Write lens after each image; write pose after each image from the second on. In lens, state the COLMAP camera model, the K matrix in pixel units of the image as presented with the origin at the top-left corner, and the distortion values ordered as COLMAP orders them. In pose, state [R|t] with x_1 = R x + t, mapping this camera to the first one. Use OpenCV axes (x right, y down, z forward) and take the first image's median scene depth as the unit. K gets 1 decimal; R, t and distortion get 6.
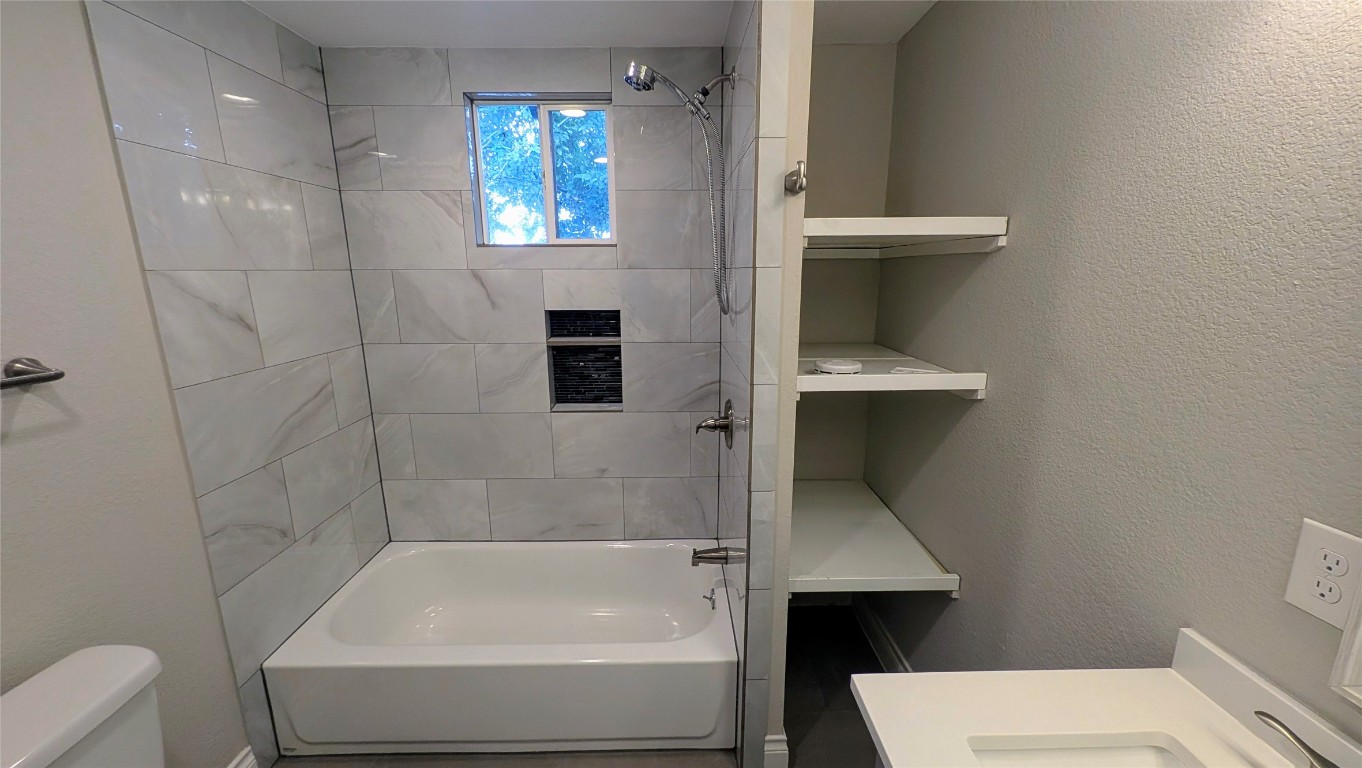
lens RADIAL K [[513.1, 0, 684.0], [0, 513.1, 381.2], [0, 0, 1]] dist [0.007329, -0.000765]
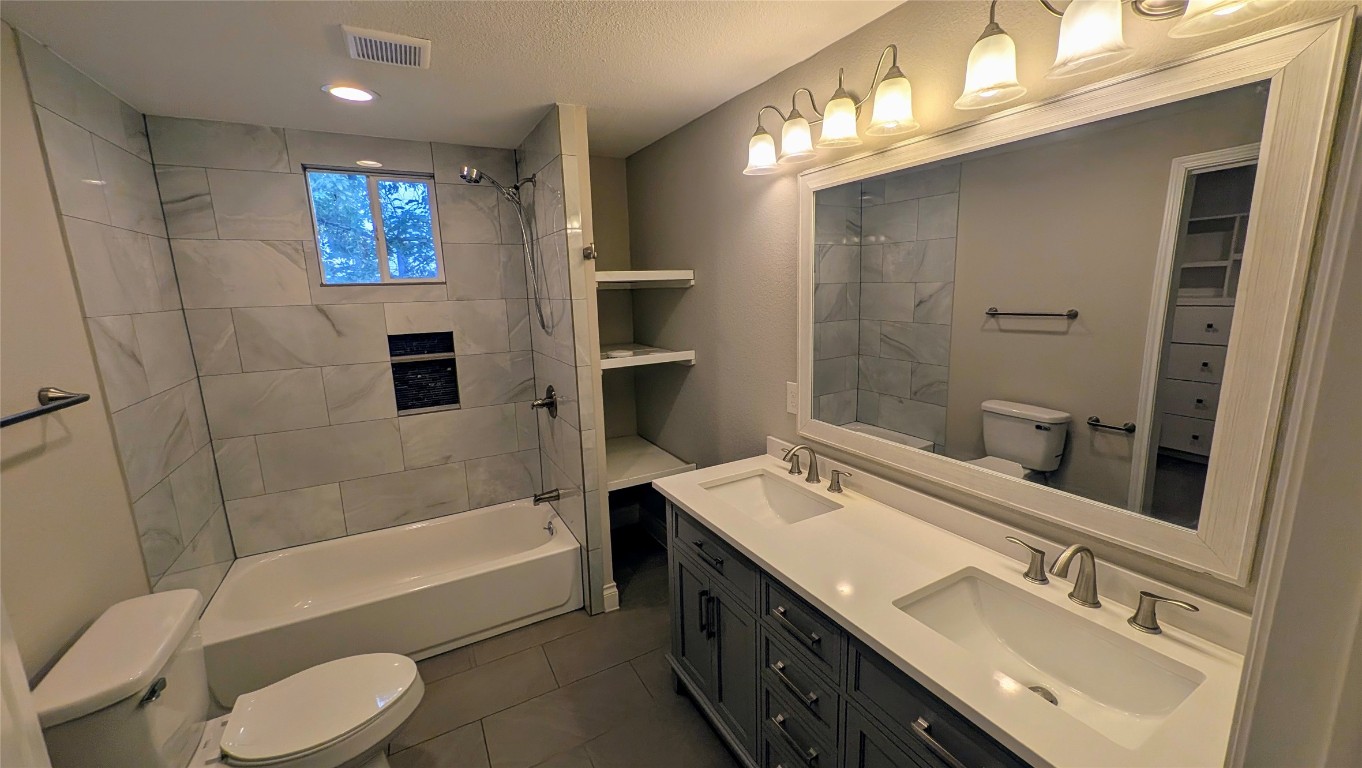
lens RADIAL K [[513.1, 0, 685.9], [0, 513.1, 379.9], [0, 0, 1]] dist [0.007329, -0.000765]
pose [[0.881389, -0.103589, 0.460894, -0.242098], [0.121754, 0.992512, -0.009762, 0.079203], [-0.456431, 0.064720, 0.887402, -0.492343]]
